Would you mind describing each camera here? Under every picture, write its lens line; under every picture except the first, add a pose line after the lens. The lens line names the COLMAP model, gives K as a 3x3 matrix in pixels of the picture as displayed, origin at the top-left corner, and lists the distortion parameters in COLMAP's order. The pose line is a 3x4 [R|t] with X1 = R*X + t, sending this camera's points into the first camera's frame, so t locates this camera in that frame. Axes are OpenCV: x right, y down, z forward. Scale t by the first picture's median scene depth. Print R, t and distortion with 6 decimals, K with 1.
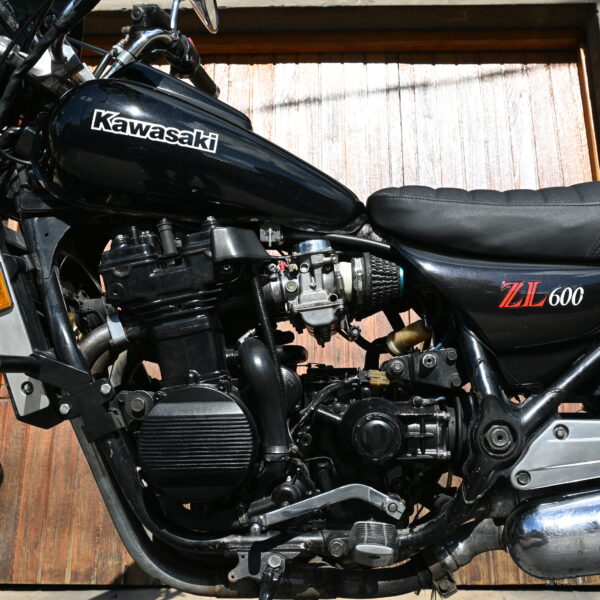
lens RADIAL K [[790.1, 0, 300.0], [0, 790.1, 300.0], [0, 0, 1]] dist [0.013837, -0.026298]
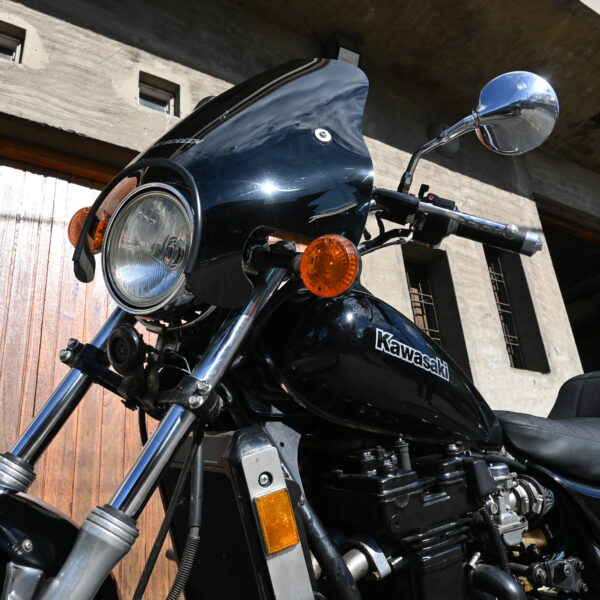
lens RADIAL K [[613.6, 0, 300.0], [0, 613.6, 300.0], [0, 0, 1]] dist [0.004433, -0.026153]
pose [[0.819150, 0.167698, 0.548517, -0.770854], [-0.105264, 0.984015, -0.143642, -0.156631], [-0.563838, 0.059925, 0.823708, 0.423131]]
